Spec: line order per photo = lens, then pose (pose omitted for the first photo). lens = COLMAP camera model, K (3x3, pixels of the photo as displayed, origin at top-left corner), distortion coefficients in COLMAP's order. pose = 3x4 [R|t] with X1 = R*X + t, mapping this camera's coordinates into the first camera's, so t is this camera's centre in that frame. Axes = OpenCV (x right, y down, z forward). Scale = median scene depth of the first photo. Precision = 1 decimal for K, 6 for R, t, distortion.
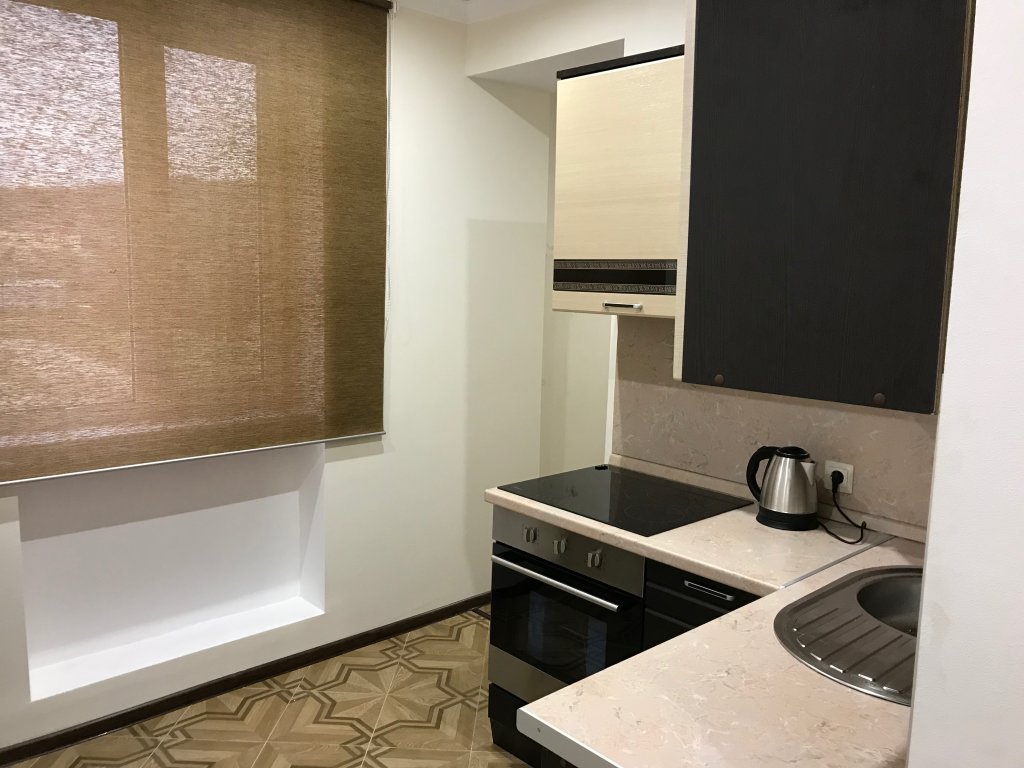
lens RADIAL K [[822.3, 0, 514.7], [0, 822.3, 377.5], [0, 0, 1]] dist [-0.000911, 0.012737]
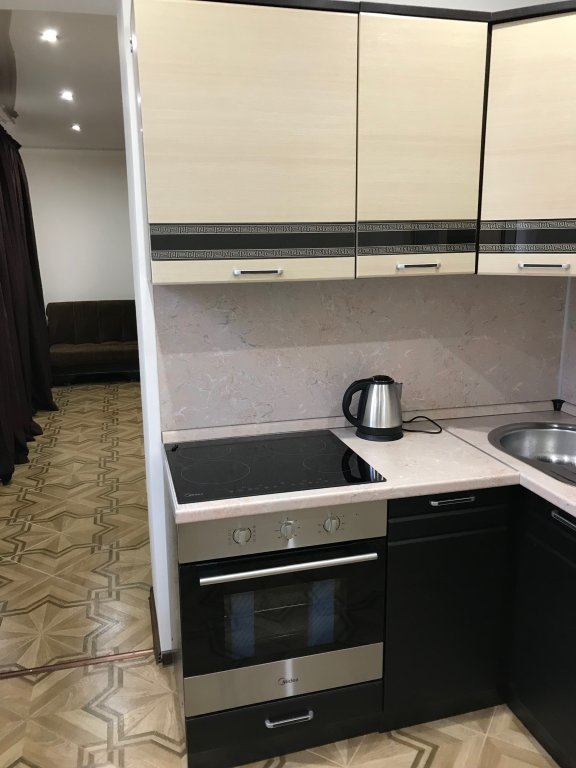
lens RADIAL K [[647.6, 0, 288.0], [0, 647.6, 384.0], [0, 0, 1]] dist [0.048007, -0.004780]
pose [[0.438693, -0.221686, 0.870864, -0.559795], [0.130599, 0.974533, 0.182288, -0.096733], [-0.889096, 0.033765, 0.456473, 0.646483]]
